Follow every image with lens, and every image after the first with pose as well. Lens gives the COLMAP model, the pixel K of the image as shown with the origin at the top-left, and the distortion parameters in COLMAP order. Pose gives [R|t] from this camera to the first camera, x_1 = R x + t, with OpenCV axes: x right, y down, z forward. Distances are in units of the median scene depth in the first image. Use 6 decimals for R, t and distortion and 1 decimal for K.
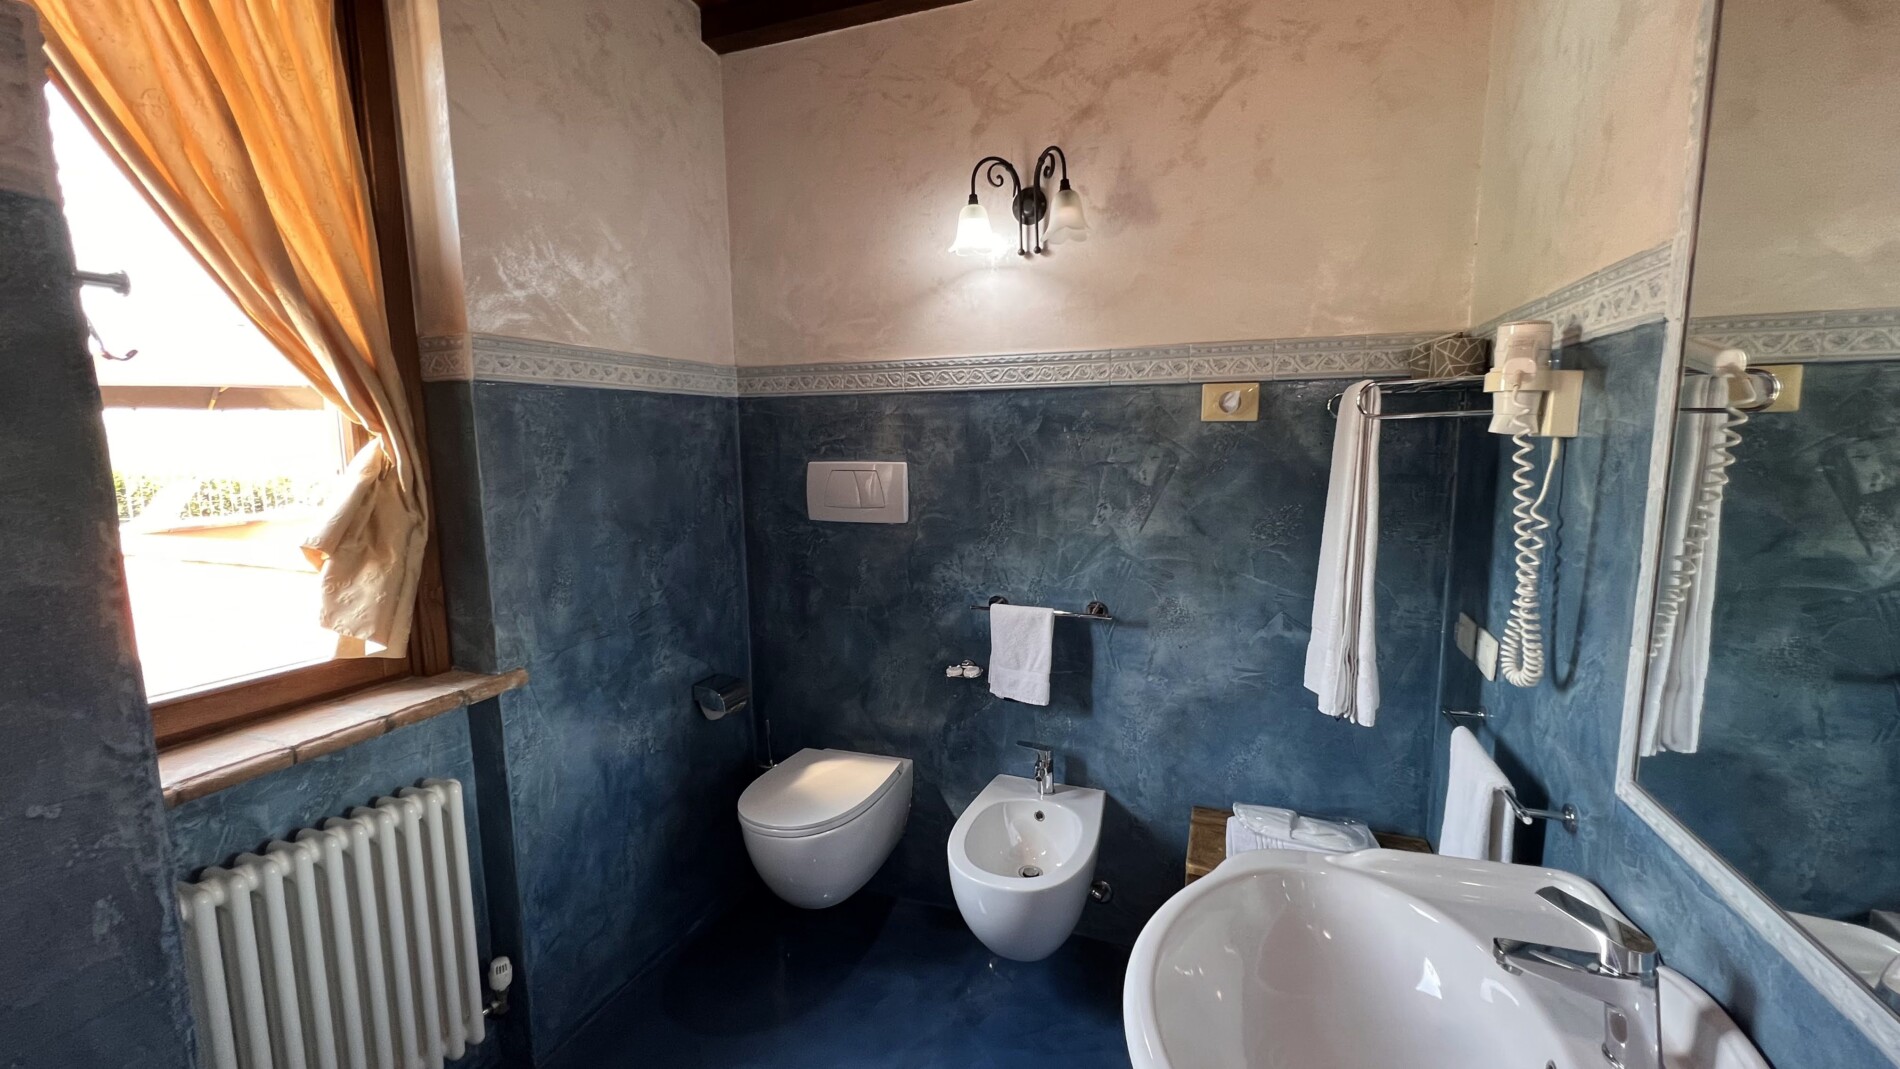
lens RADIAL K [[766.8, 0, 947.2], [0, 766.8, 538.8], [0, 0, 1]] dist [-0.002775, 0.001587]
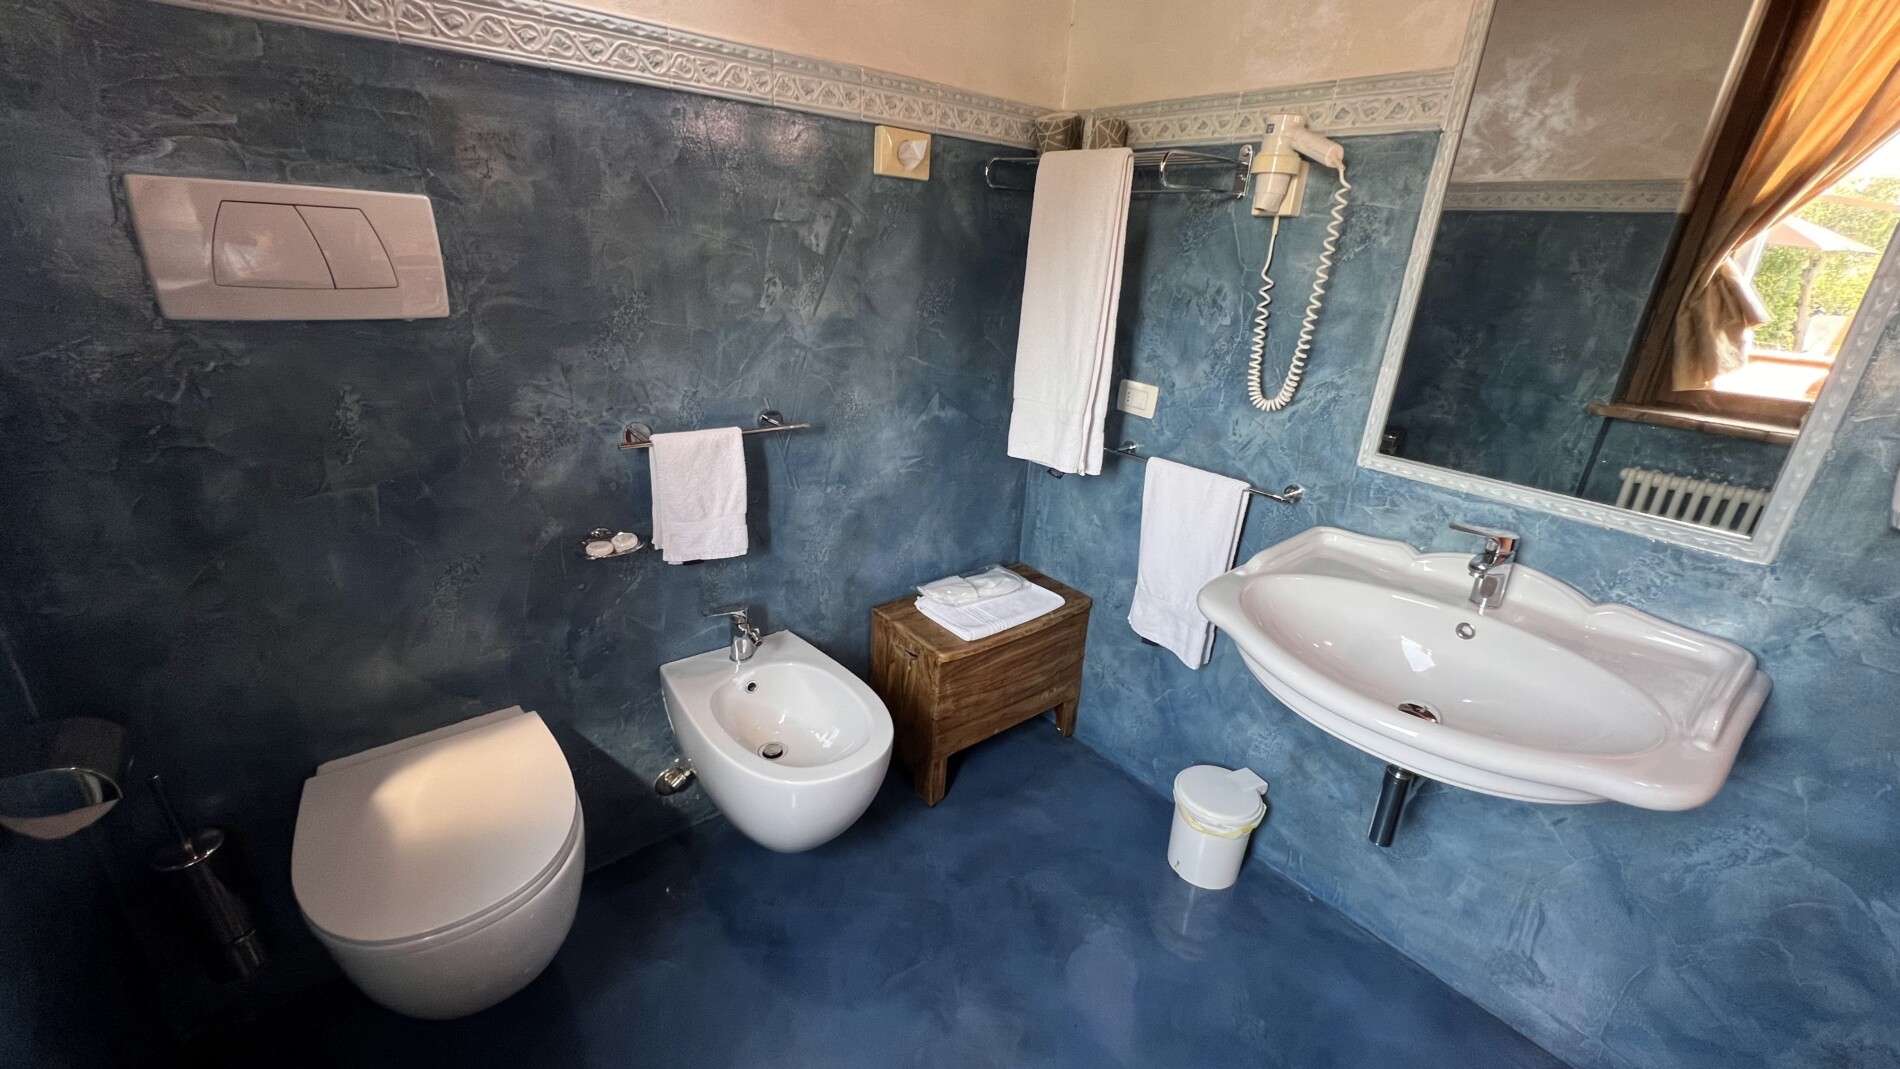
lens RADIAL K [[766.8, 0, 943.3], [0, 766.8, 539.2], [0, 0, 1]] dist [-0.002775, 0.001587]
pose [[0.496594, -0.275696, 0.823035, -0.403552], [0.054843, 0.956287, 0.287242, -0.007221], [-0.866249, -0.097505, 0.490006, 0.450809]]
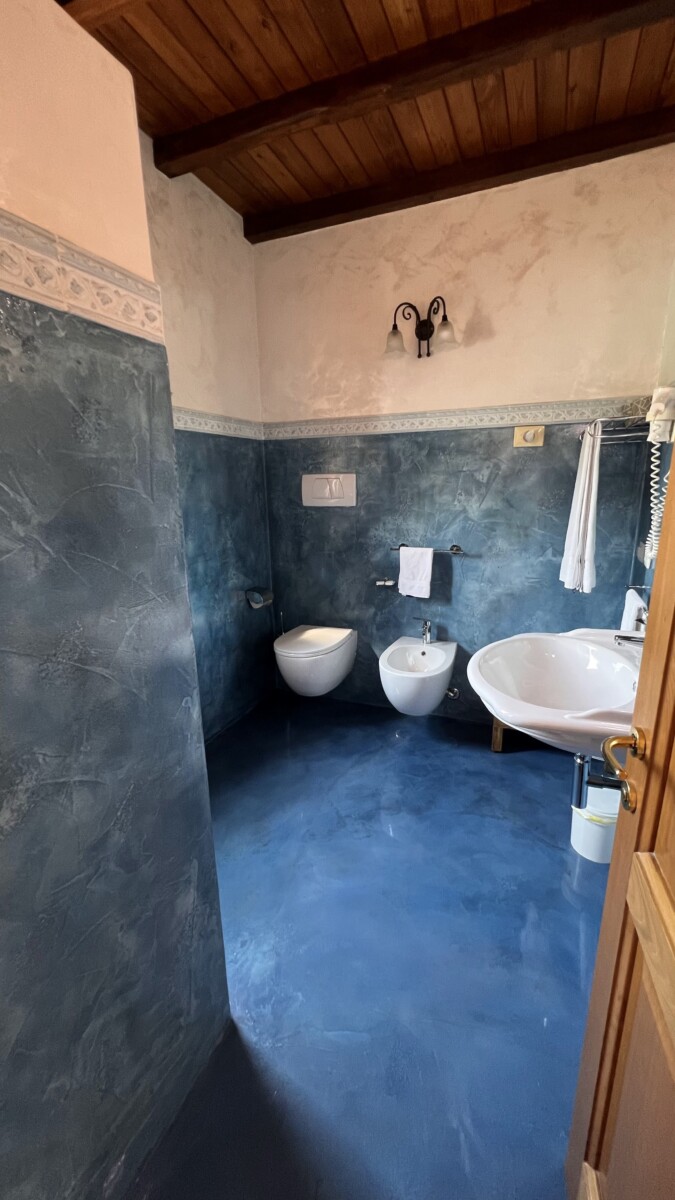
lens RADIAL K [[483.4, 0, 334.8], [0, 483.4, 600.0], [0, 0, 1]] dist [-0.002048, 0.001181]
pose [[0.999151, 0.003267, -0.041075, -0.058872], [0.001214, 0.994083, 0.108616, 0.087746], [0.041187, -0.108573, 0.993235, -0.239640]]
